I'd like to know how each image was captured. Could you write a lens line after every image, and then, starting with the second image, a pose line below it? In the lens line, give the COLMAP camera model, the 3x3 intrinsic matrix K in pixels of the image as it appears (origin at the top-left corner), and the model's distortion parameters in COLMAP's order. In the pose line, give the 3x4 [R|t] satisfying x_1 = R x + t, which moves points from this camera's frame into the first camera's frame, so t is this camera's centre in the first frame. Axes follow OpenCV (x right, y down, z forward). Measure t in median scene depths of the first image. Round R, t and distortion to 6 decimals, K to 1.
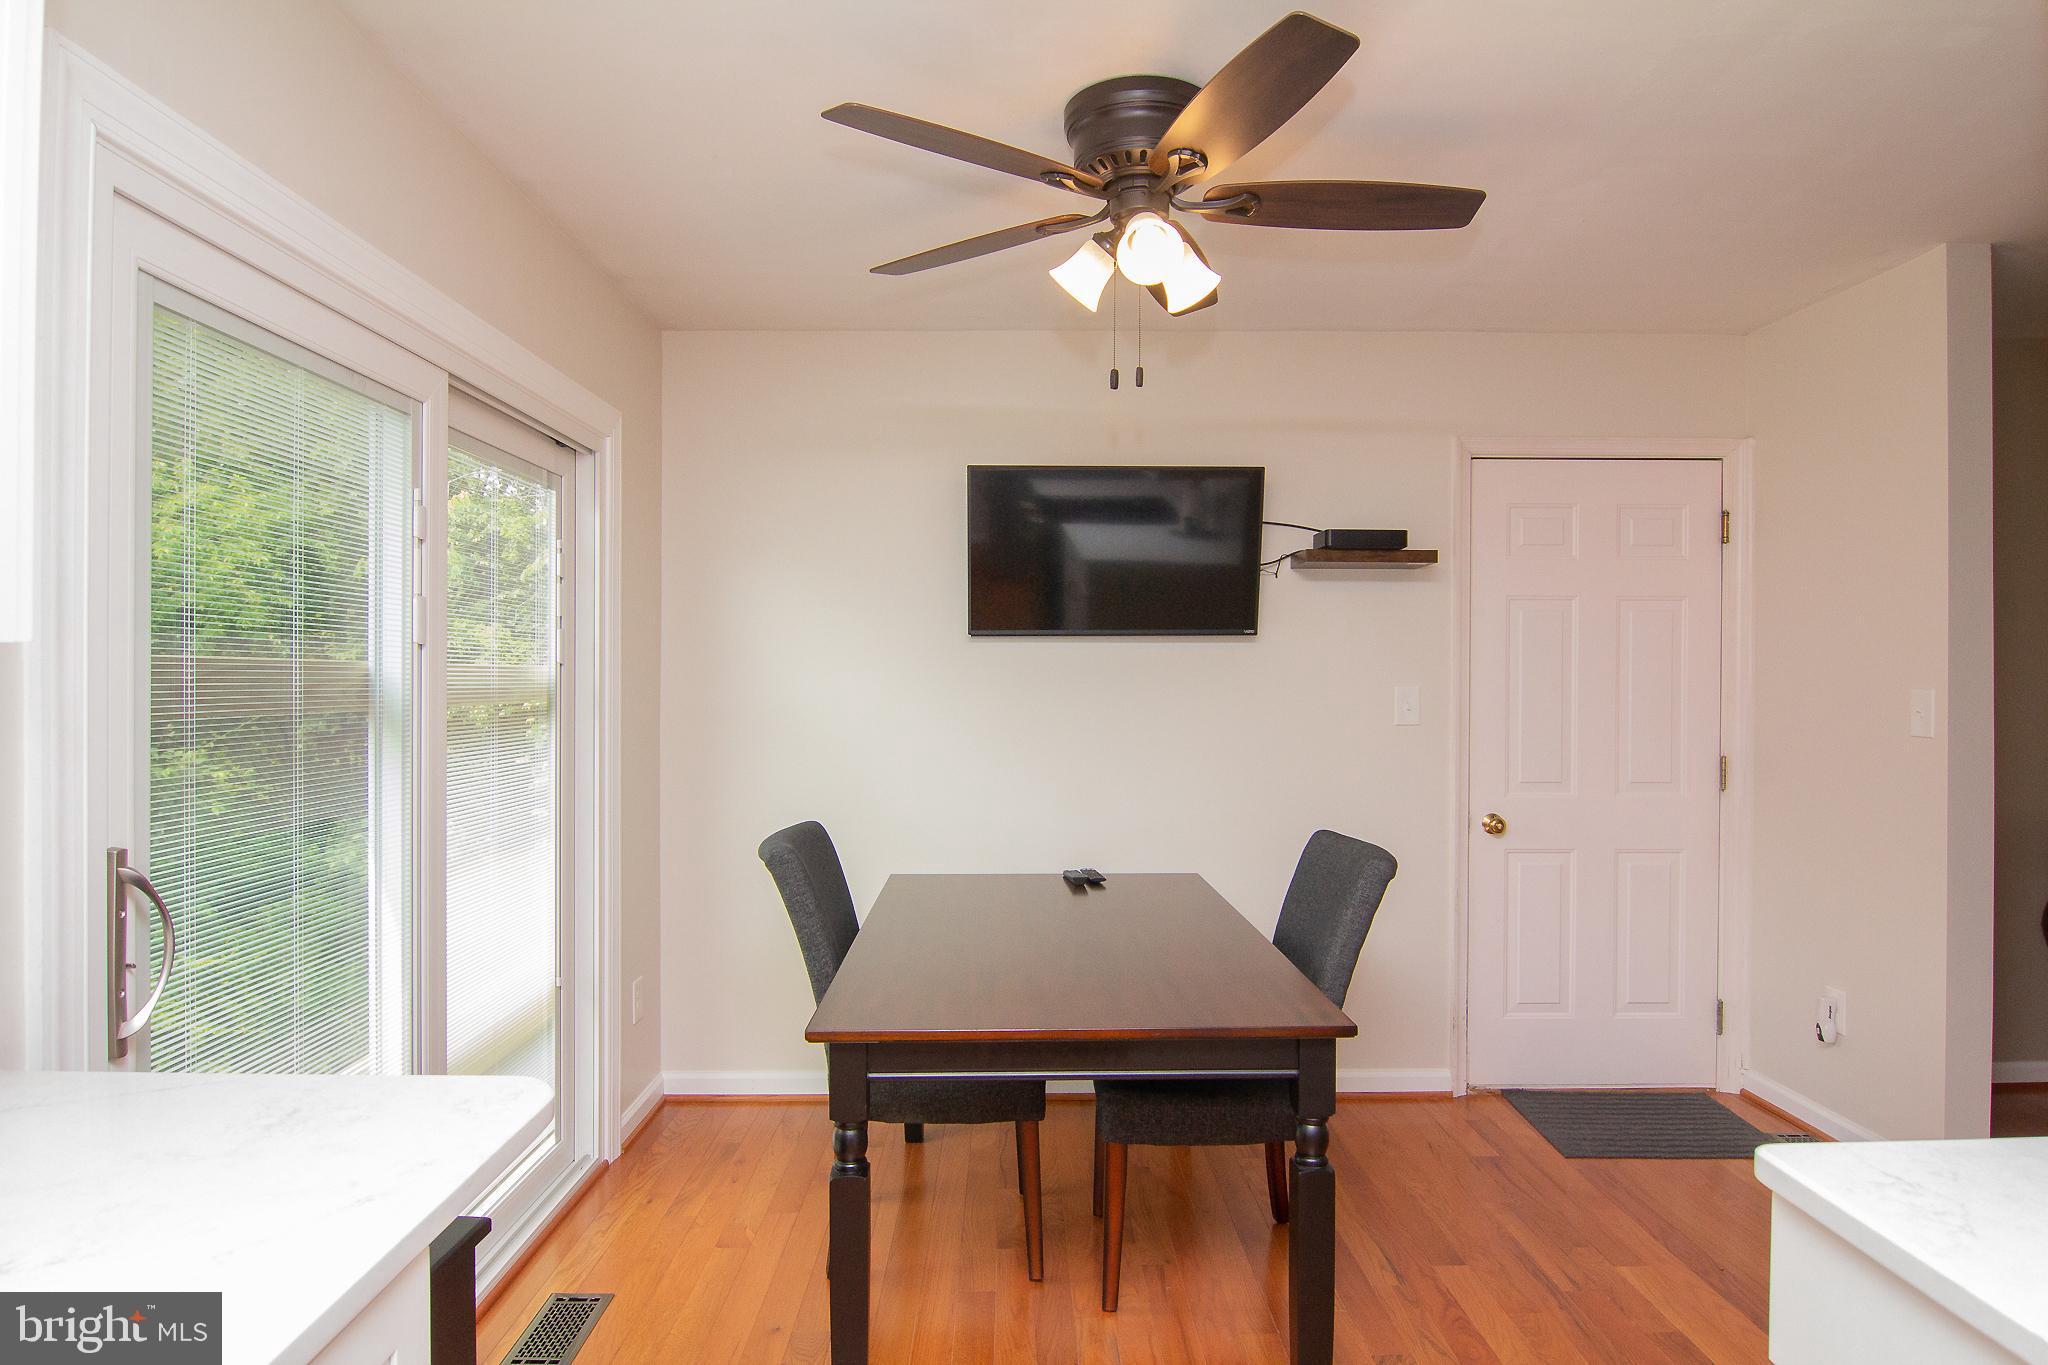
lens RADIAL K [[1181.9, 0, 1031.6], [0, 1181.9, 684.1], [0, 0, 1]] dist [-0.004075, -0.000733]
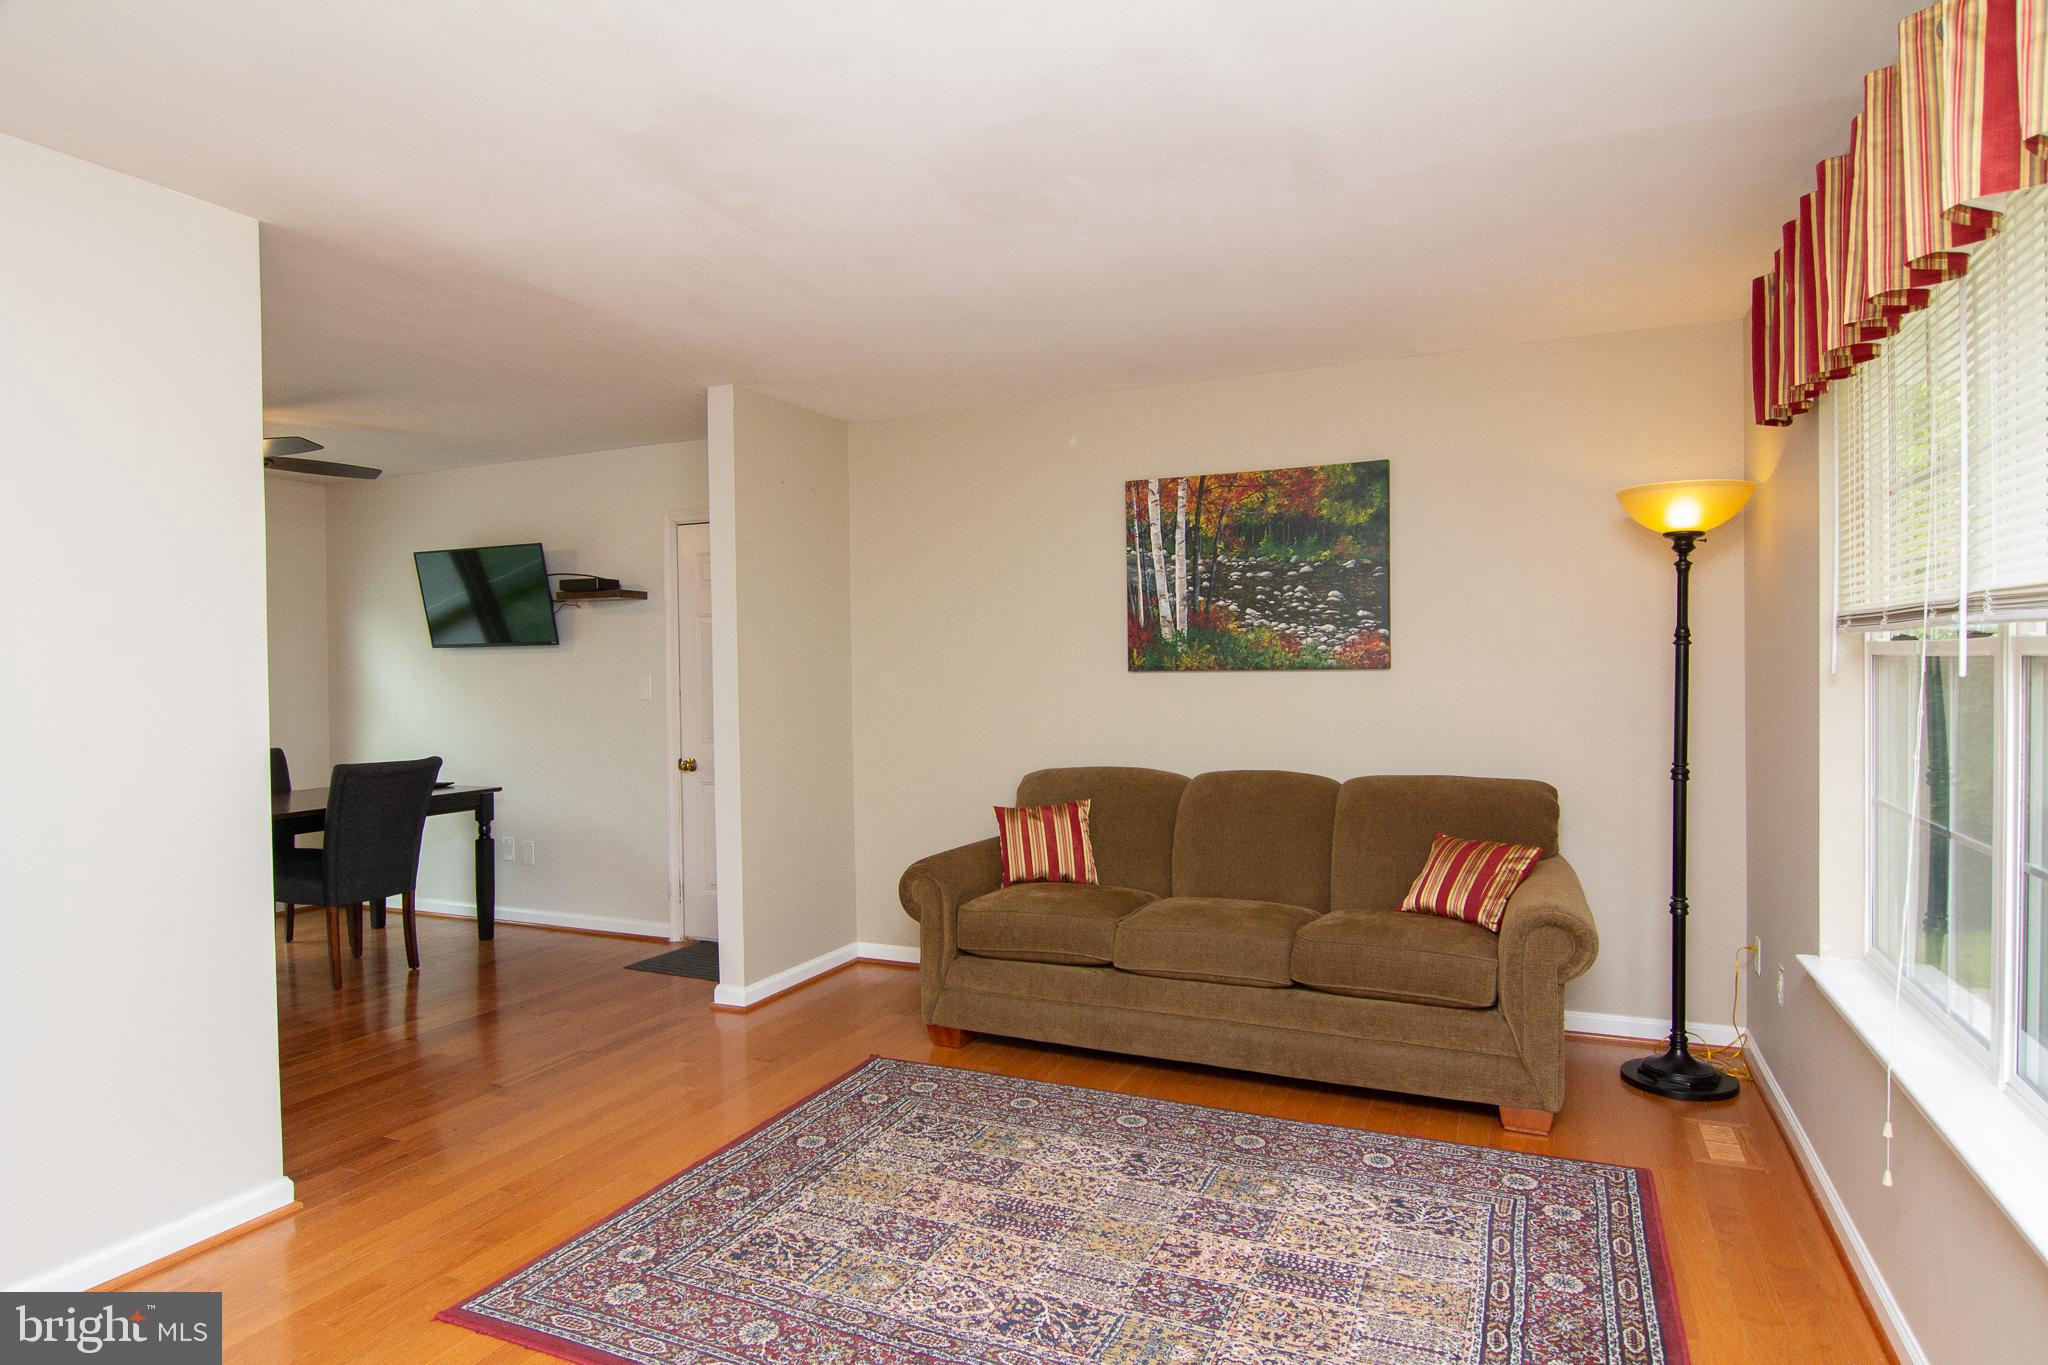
lens RADIAL K [[1181.9, 0, 1005.7], [0, 1181.9, 682.3], [0, 0, 1]] dist [-0.004075, -0.000733]
pose [[0.900822, -0.004537, -0.434166, 1.494976], [0.007844, 0.999952, 0.005824, 0.005192], [0.434119, -0.008652, 0.900814, -0.207046]]
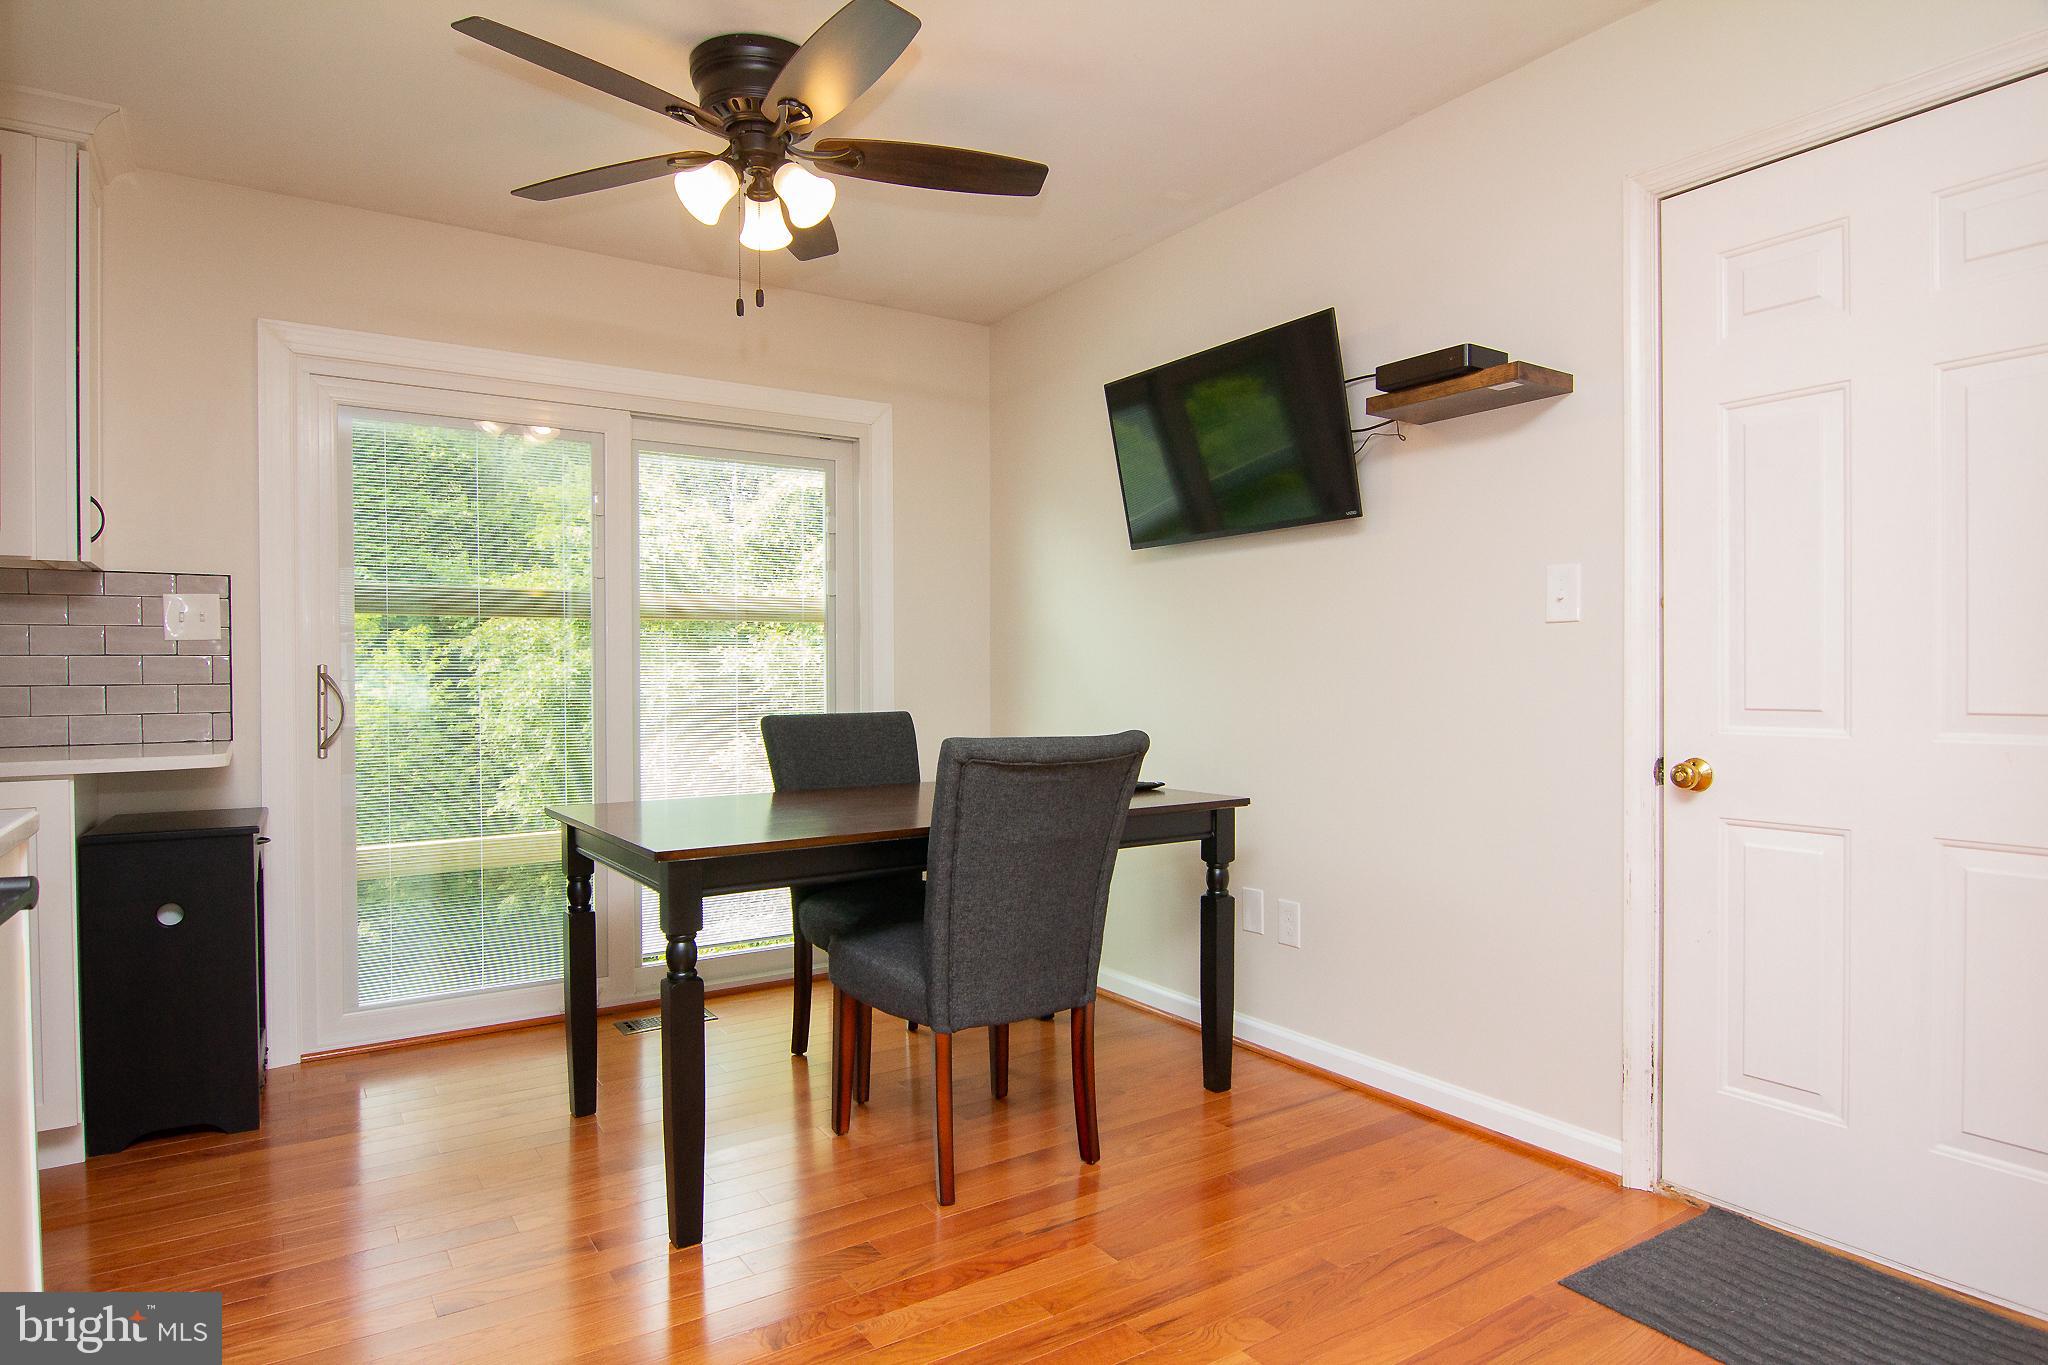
lens RADIAL K [[1181.9, 0, 1032.0], [0, 1181.9, 694.9], [0, 0, 1]] dist [-0.004075, -0.000733]
pose [[0.540321, 0.011817, -0.841376, 0.766702], [0.004293, 0.999850, 0.016799, 0.066330], [0.841448, -0.012689, 0.540189, 0.387485]]
